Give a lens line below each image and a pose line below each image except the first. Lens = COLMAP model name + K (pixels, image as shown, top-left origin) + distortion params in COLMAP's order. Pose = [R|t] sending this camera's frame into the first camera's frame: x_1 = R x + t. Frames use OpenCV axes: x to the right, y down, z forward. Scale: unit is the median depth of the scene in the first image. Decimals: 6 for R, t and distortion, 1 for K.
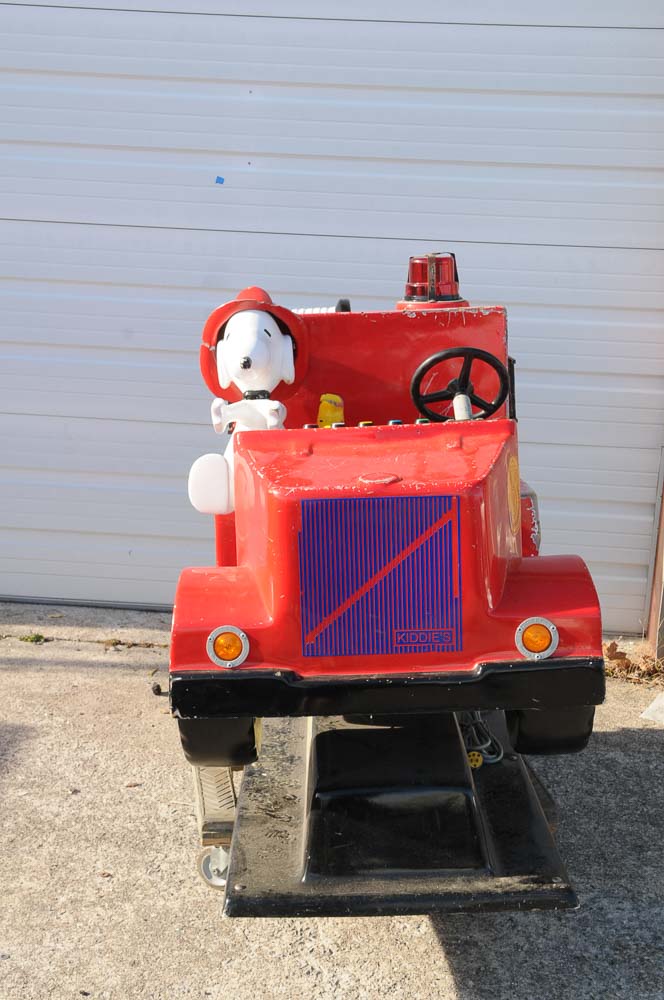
lens RADIAL K [[1331.6, 0, 331.1], [0, 1331.6, 500.5], [0, 0, 1]] dist [0.114934, 0.000000]
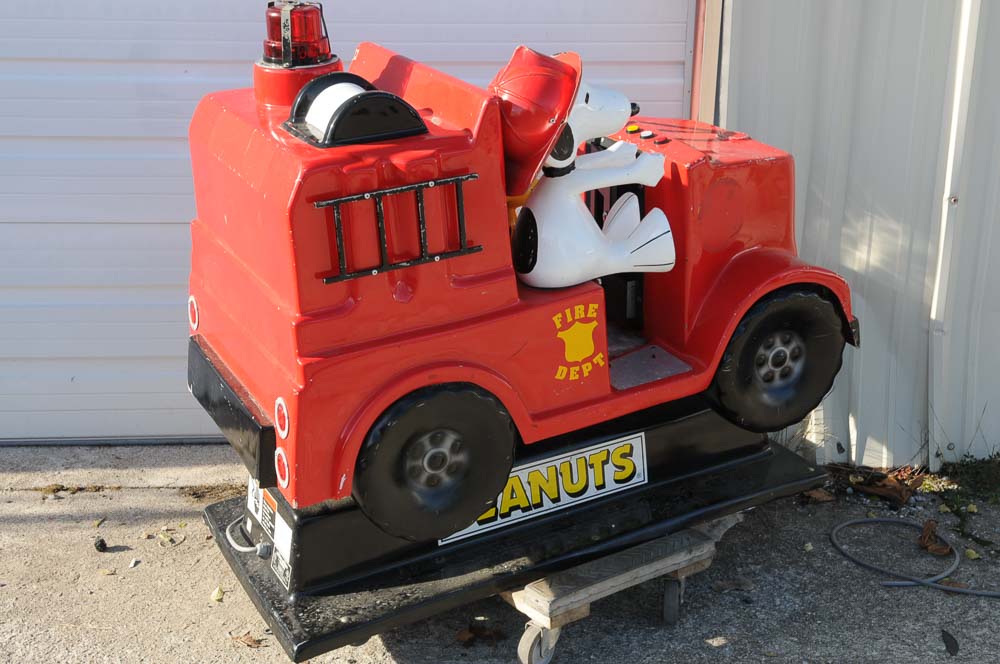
lens RADIAL K [[1331.6, 0, 500.7], [0, 1331.6, 331.7], [0, 0, 1]] dist [0.114934, 0.000000]
pose [[0.995378, -0.063986, 0.071611, 0.063628], [0.060578, 0.996971, 0.048781, -0.017288], [-0.074516, -0.044217, 0.996239, 0.134590]]
